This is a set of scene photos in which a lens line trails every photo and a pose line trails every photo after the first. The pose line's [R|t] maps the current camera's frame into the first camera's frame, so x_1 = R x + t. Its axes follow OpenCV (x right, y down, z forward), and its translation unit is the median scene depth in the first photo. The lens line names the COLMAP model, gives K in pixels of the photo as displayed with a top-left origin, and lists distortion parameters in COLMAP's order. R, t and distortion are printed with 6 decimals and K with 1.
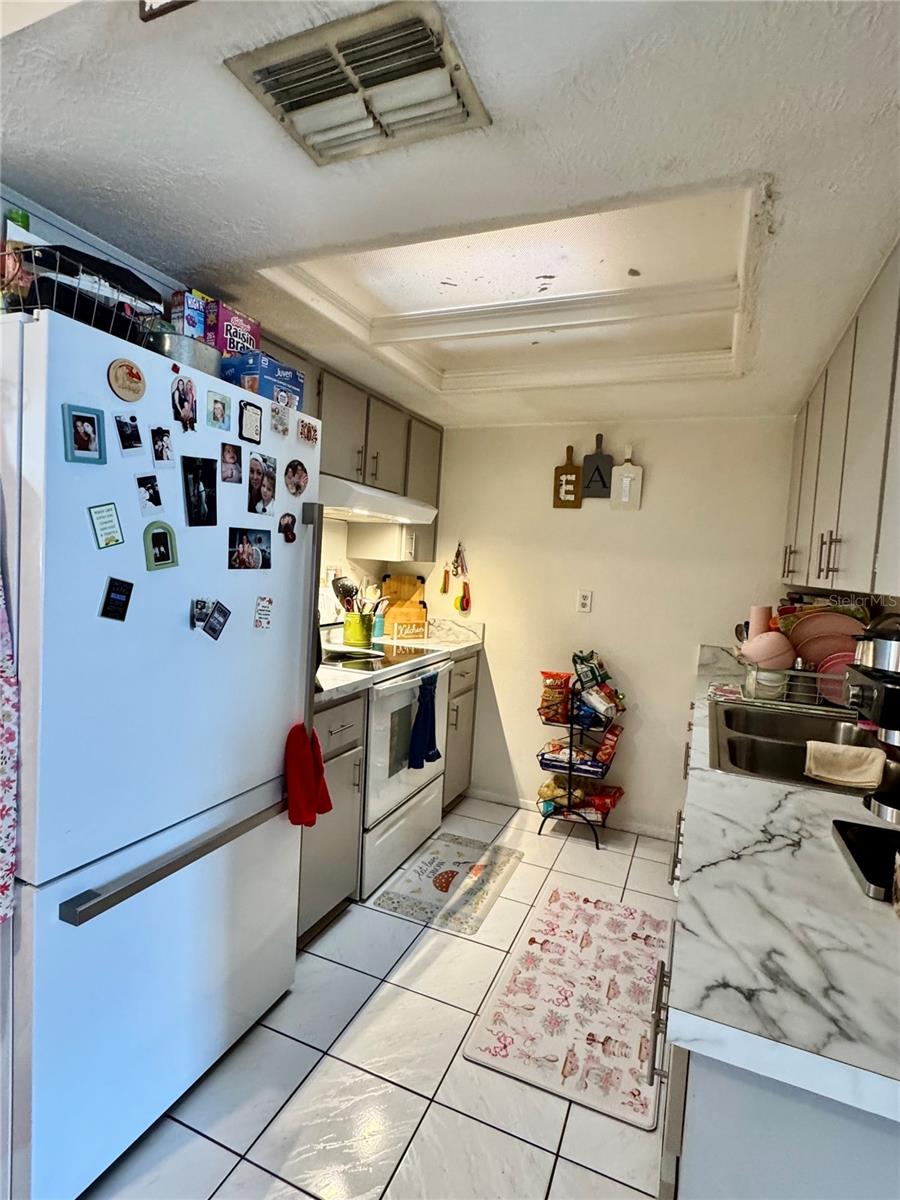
lens RADIAL K [[599.7, 0, 450.9], [0, 599.7, 601.3], [0, 0, 1]] dist [0.002035, -0.000045]
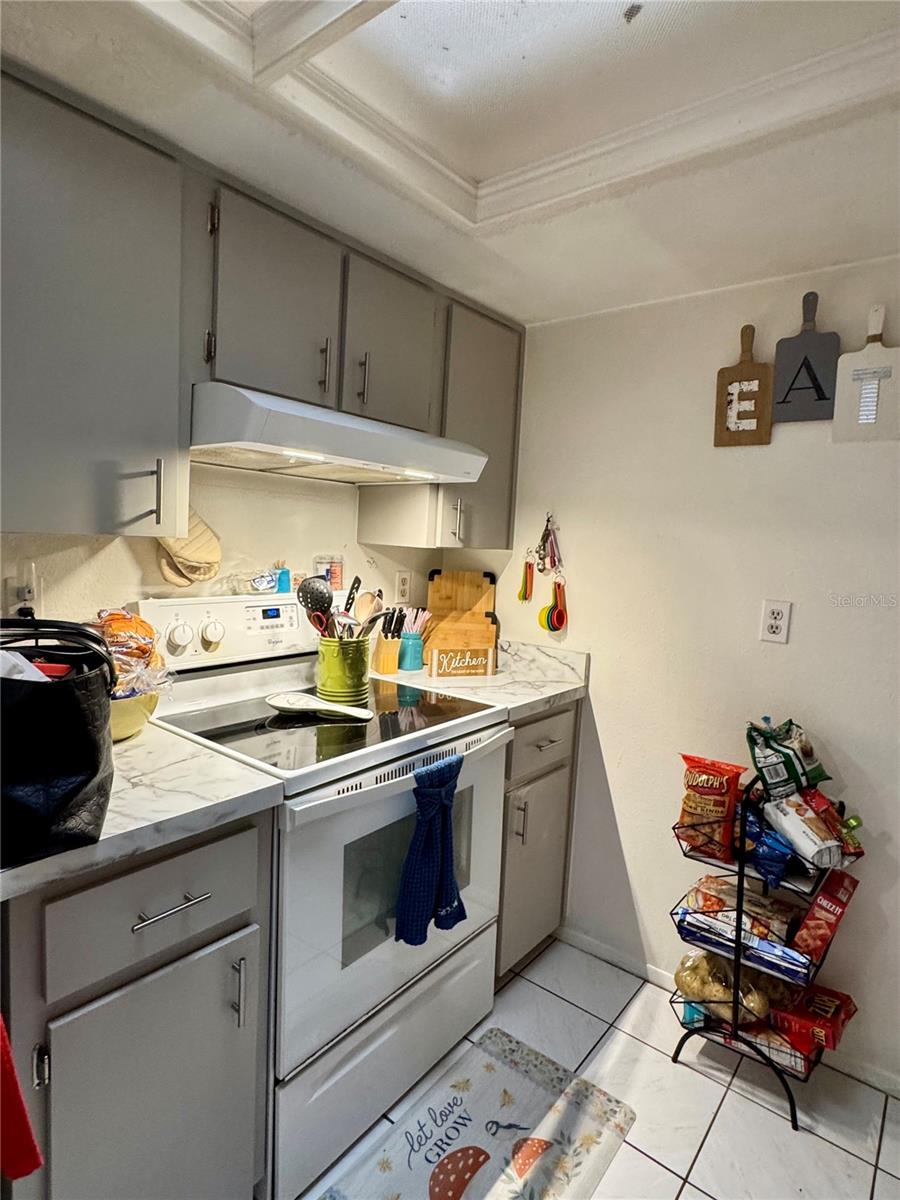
lens RADIAL K [[654.6, 0, 446.1], [0, 654.6, 594.2], [0, 0, 1]] dist [-0.004861, 0.002121]
pose [[0.962478, 0.011119, -0.271131, 0.105963], [-0.010776, 0.999938, 0.002752, -0.023853], [0.271144, 0.000273, 0.962539, 0.392924]]
